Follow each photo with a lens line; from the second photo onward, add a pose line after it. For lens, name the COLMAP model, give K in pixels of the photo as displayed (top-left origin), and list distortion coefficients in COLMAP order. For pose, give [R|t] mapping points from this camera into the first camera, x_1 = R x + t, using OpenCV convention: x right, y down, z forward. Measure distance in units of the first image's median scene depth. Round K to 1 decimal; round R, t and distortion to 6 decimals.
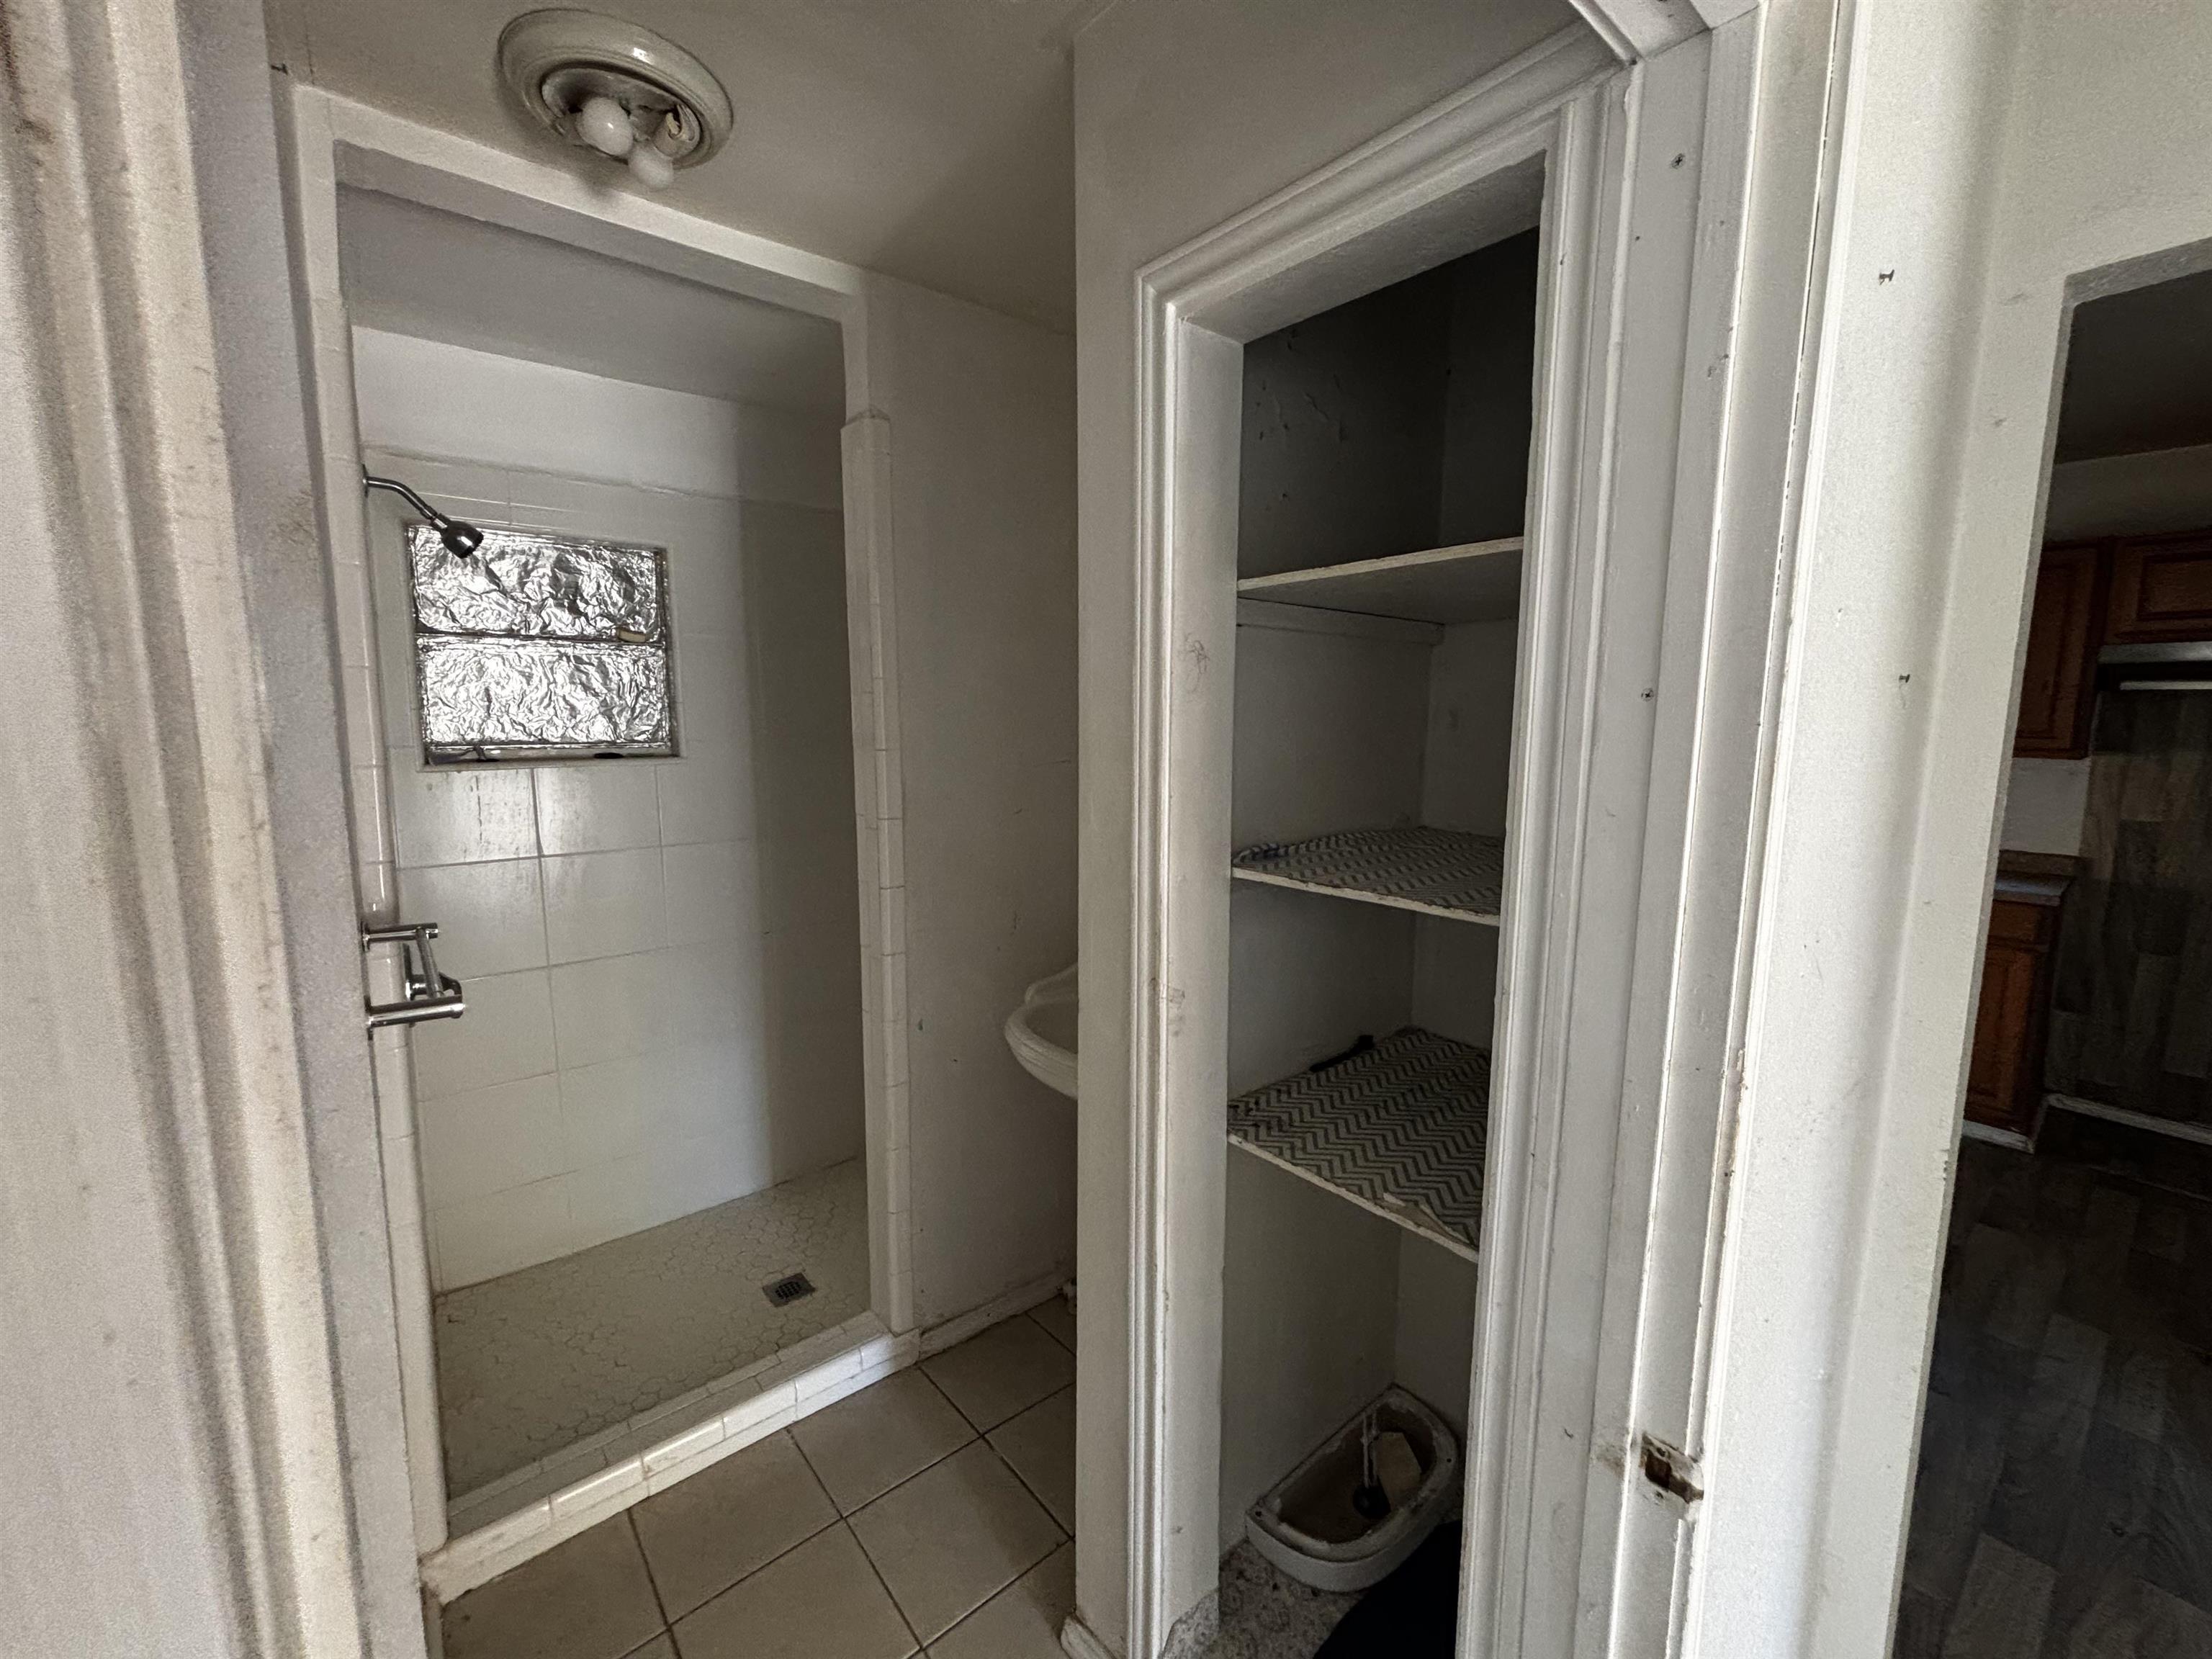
lens RADIAL K [[889.4, 0, 1104.0], [0, 889.4, 829.4], [0, 0, 1]] dist [-0.000624, -0.000493]
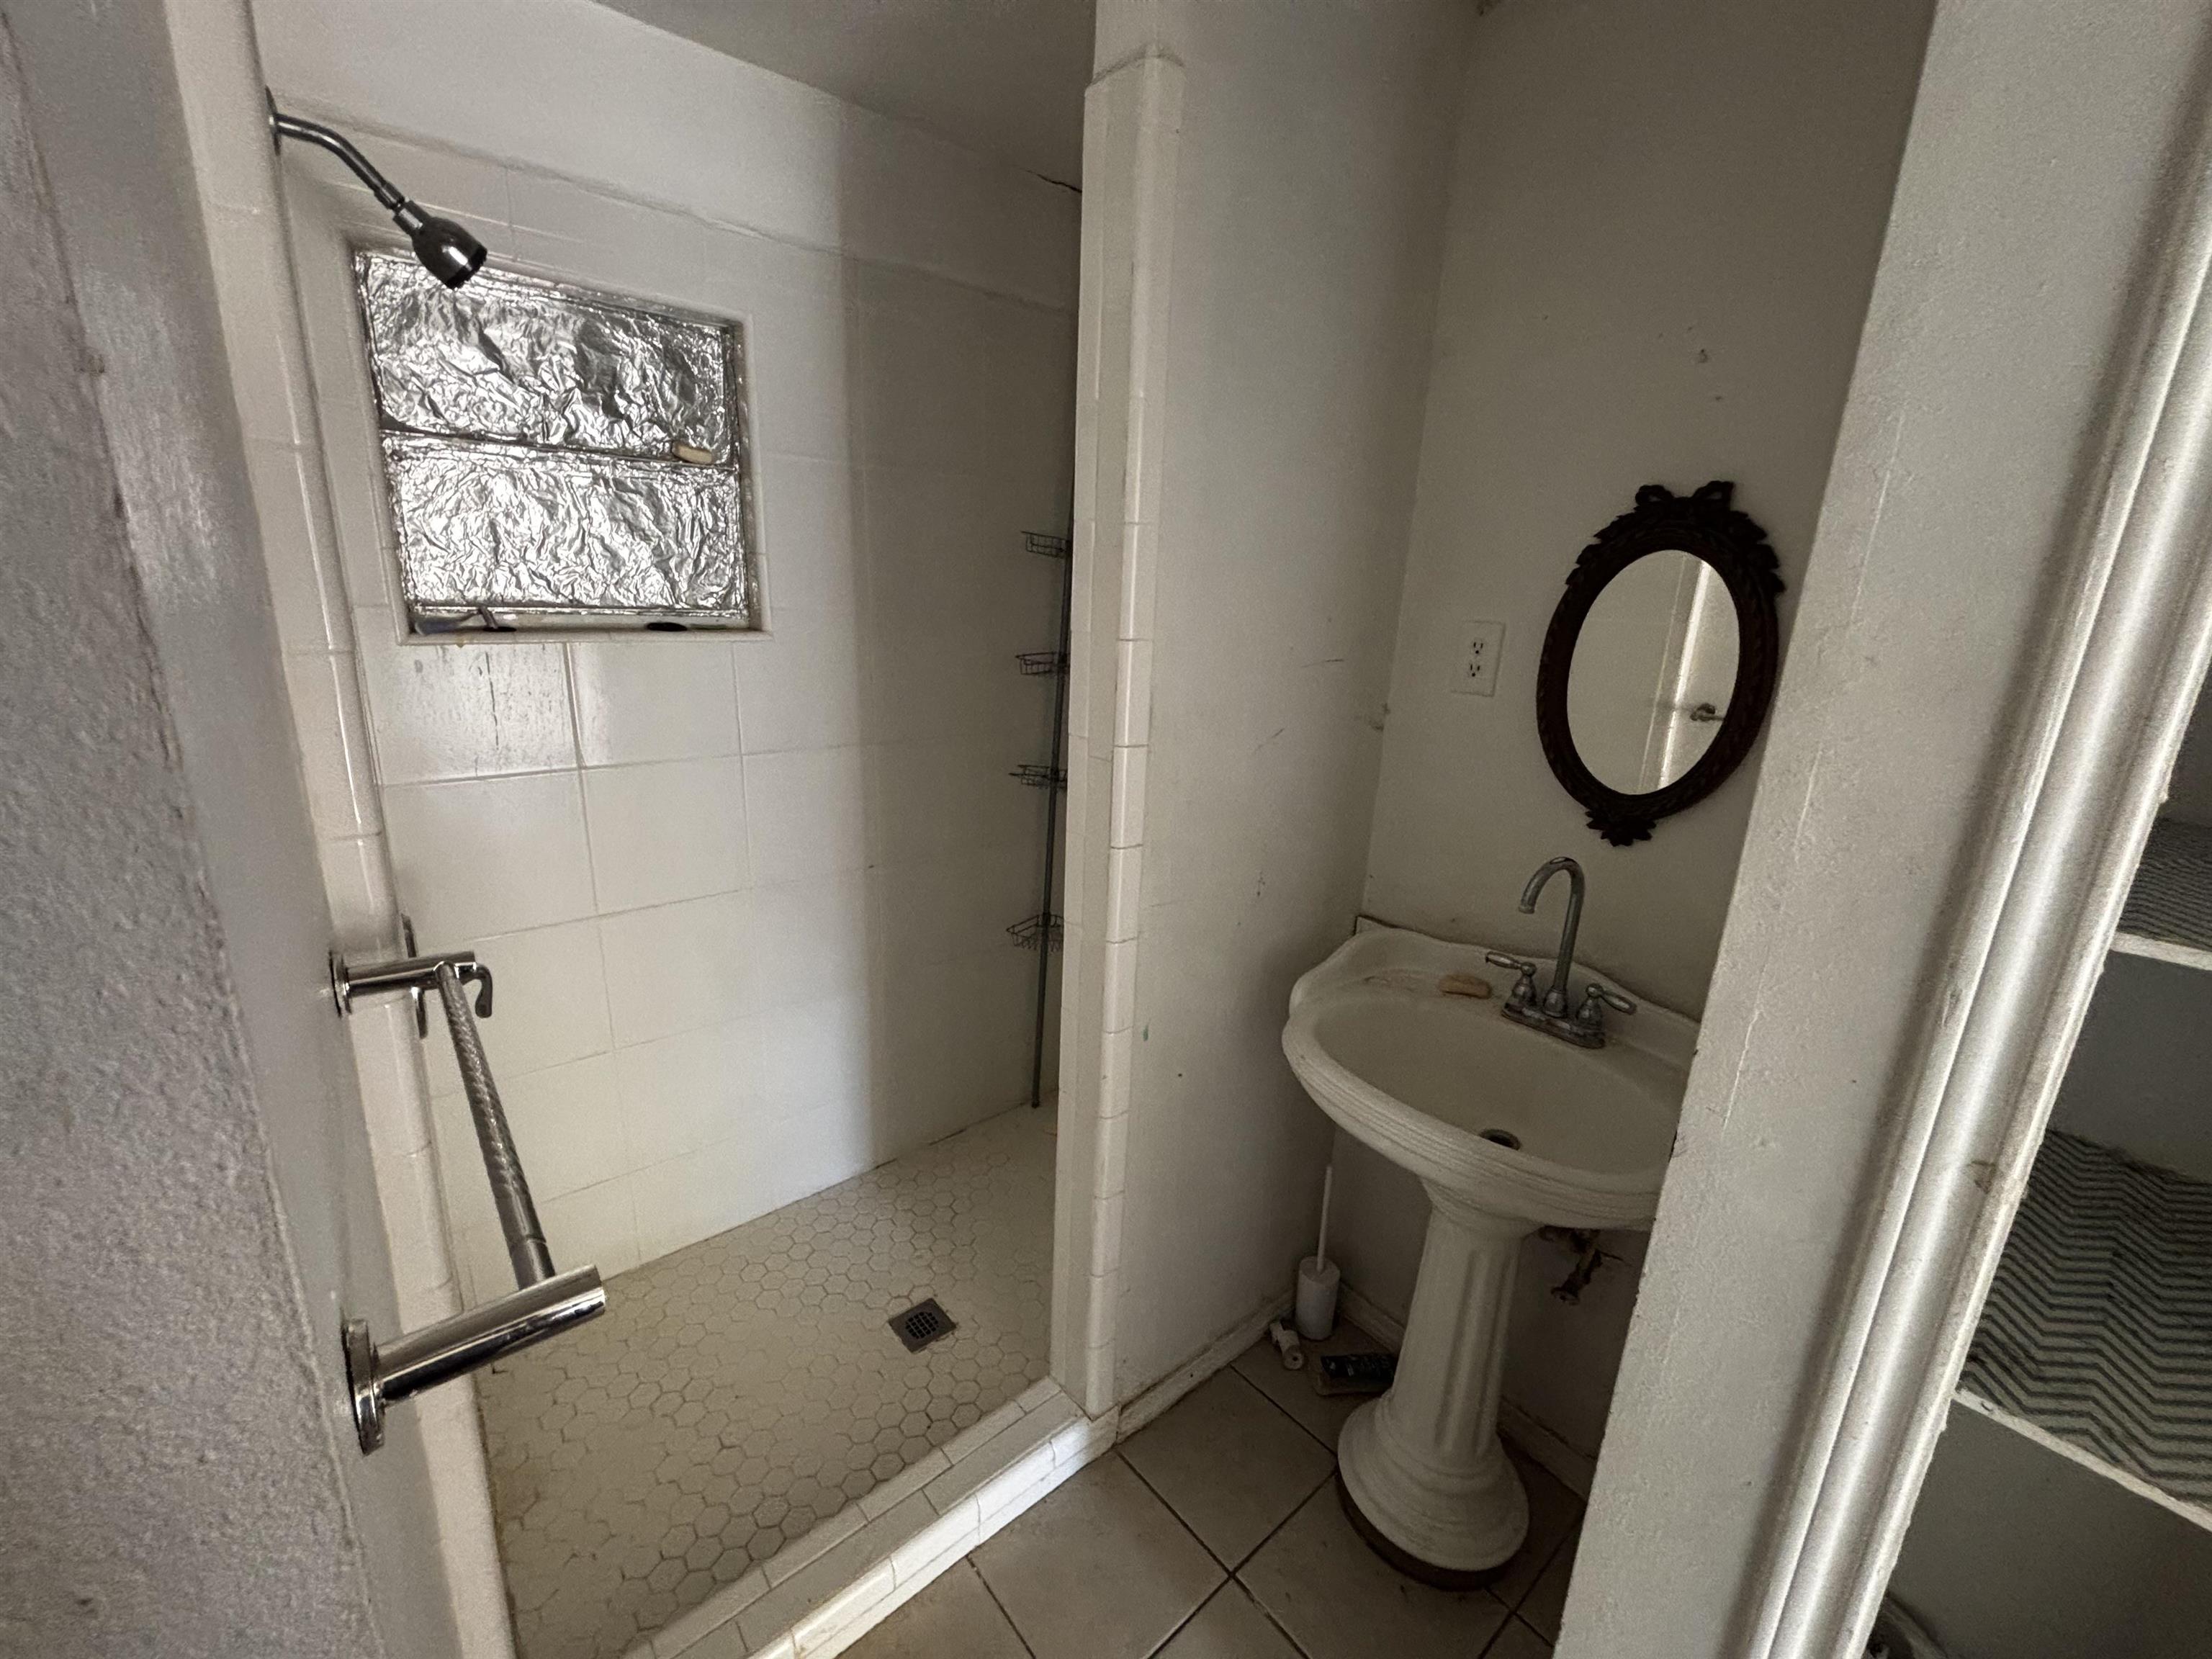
lens RADIAL K [[892.6, 0, 1112.5], [0, 892.6, 822.7], [0, 0, 1]] dist [0.002637, 0.000570]
pose [[0.999270, 0.029484, 0.024284, -0.224887], [-0.032408, 0.990924, 0.130457, -0.034107], [-0.020217, -0.131149, 0.991157, 0.275596]]
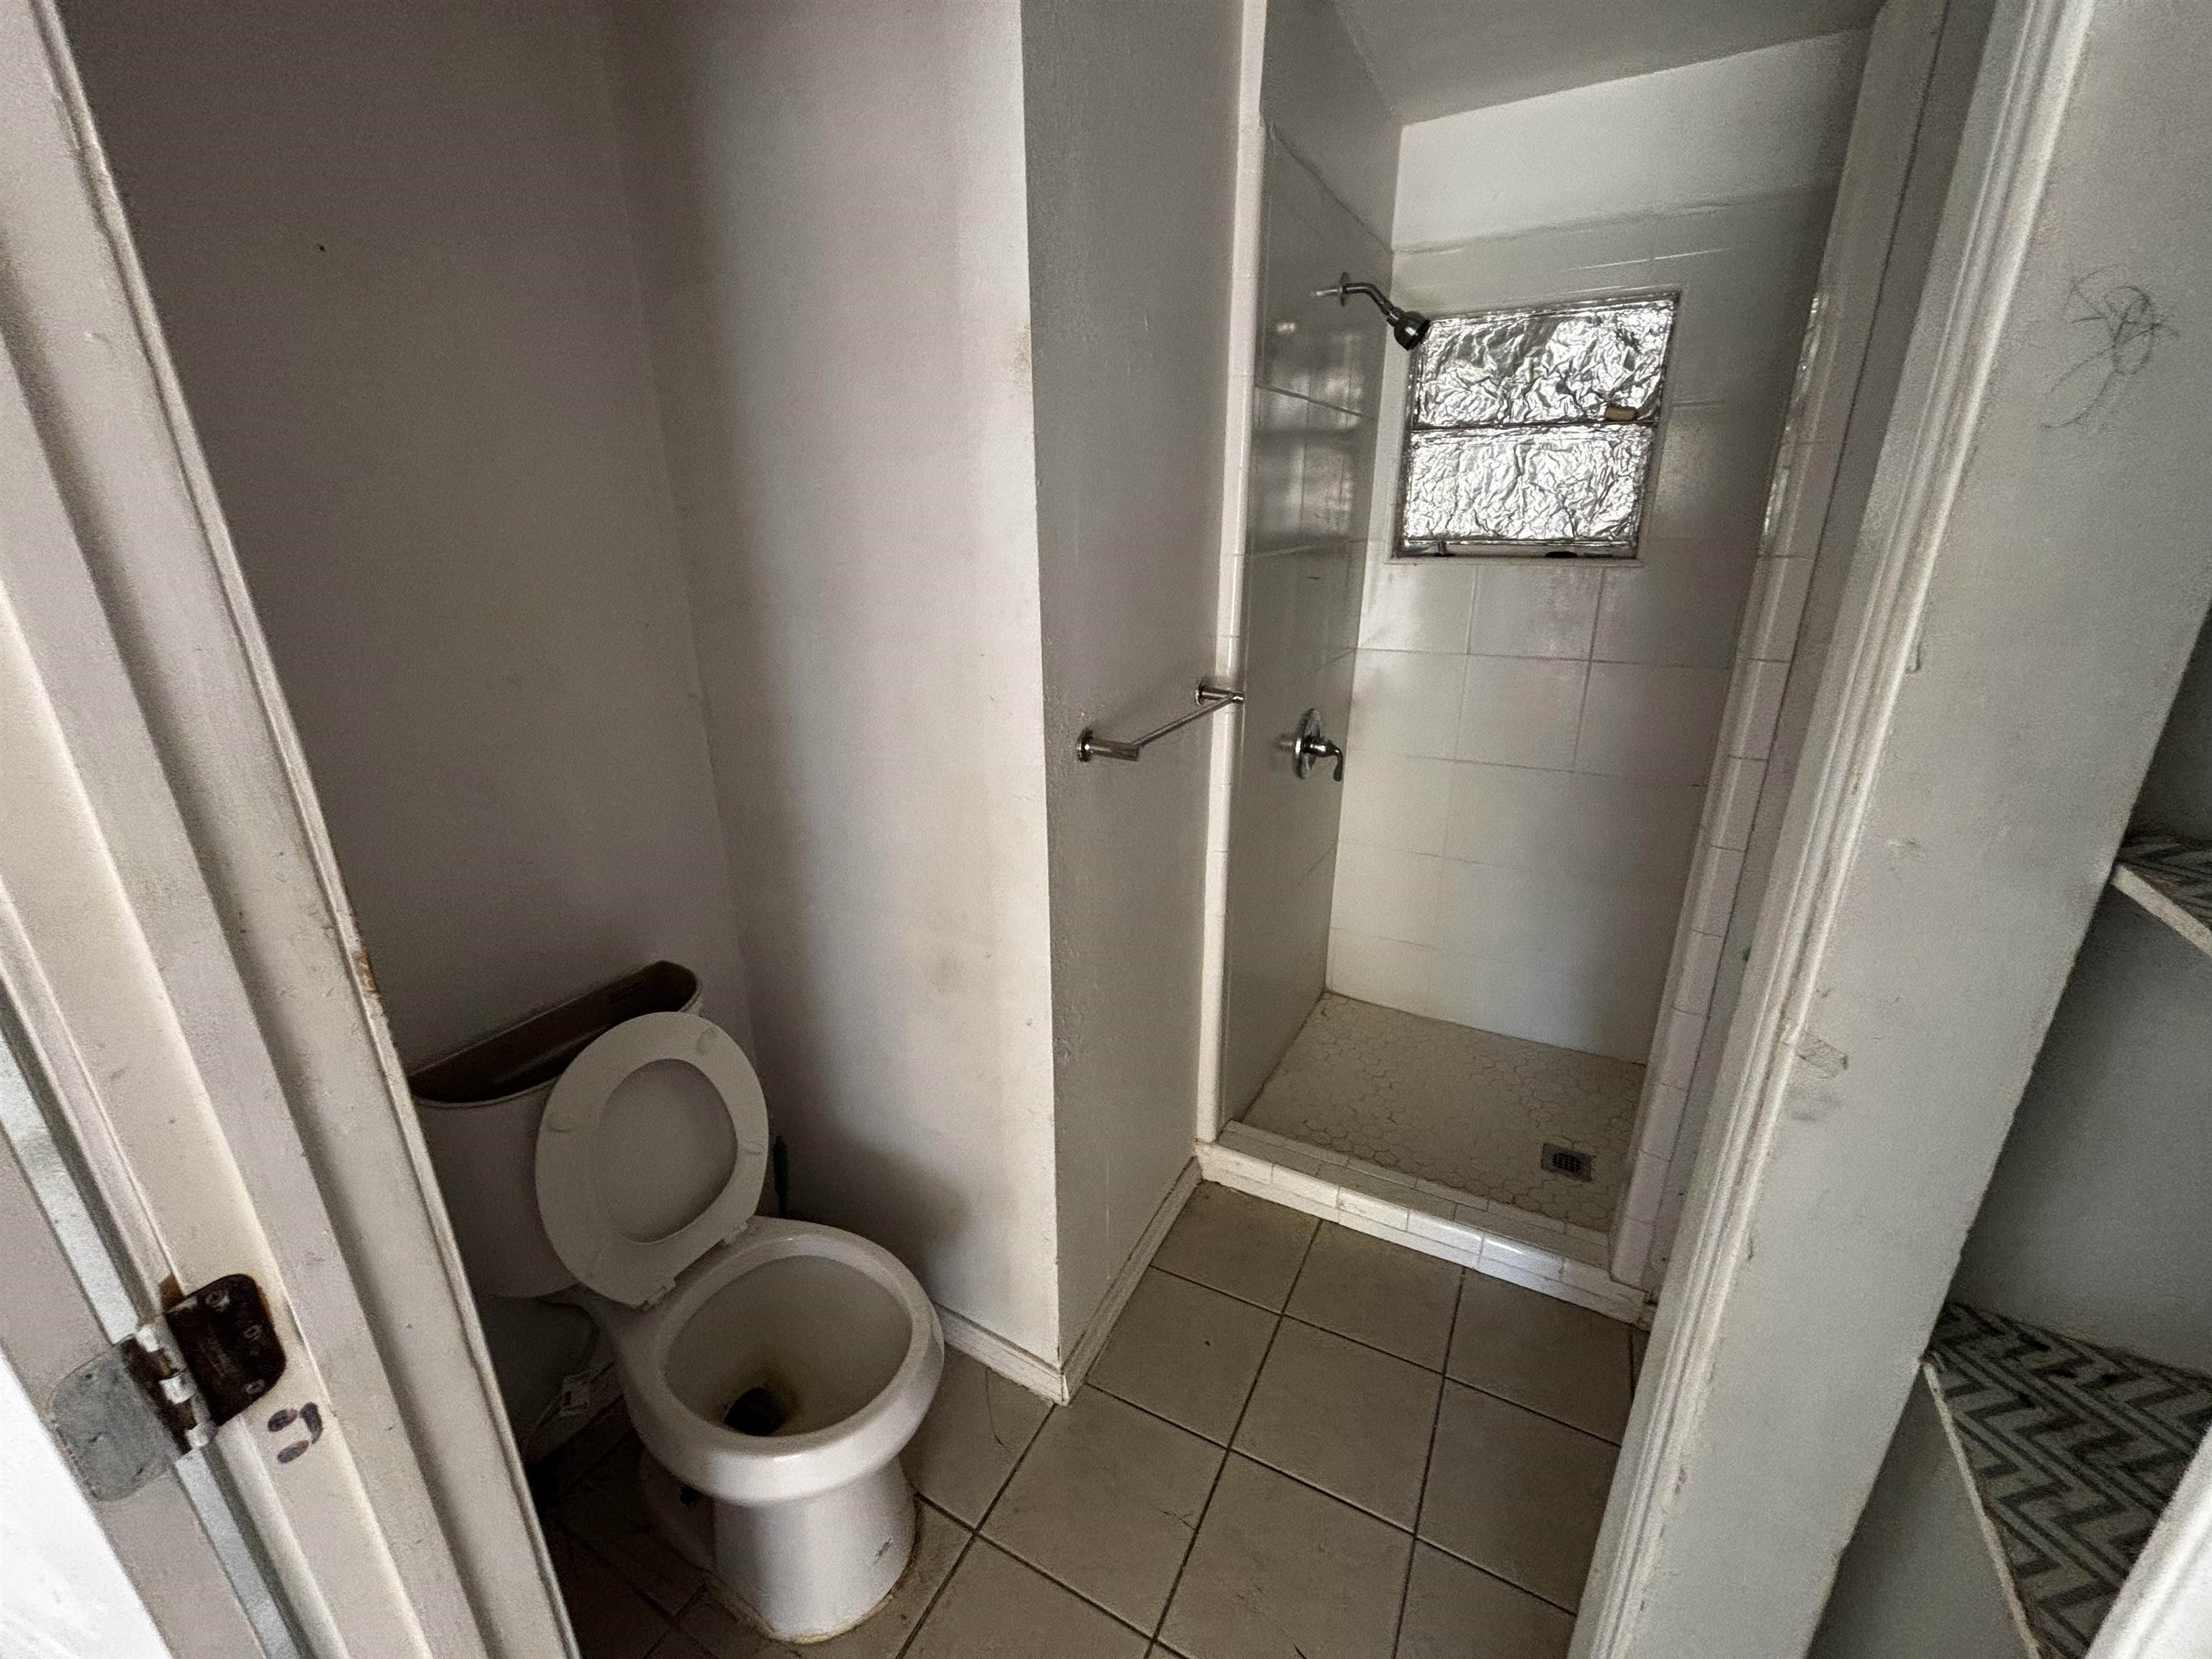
lens RADIAL K [[889.4, 0, 1104.0], [0, 889.4, 829.4], [0, 0, 1]] dist [-0.000624, -0.000493]
pose [[0.385876, 0.302890, -0.871411, 0.167080], [-0.111813, 0.952959, 0.281722, -0.019395], [0.915750, -0.011275, 0.401591, 0.200530]]
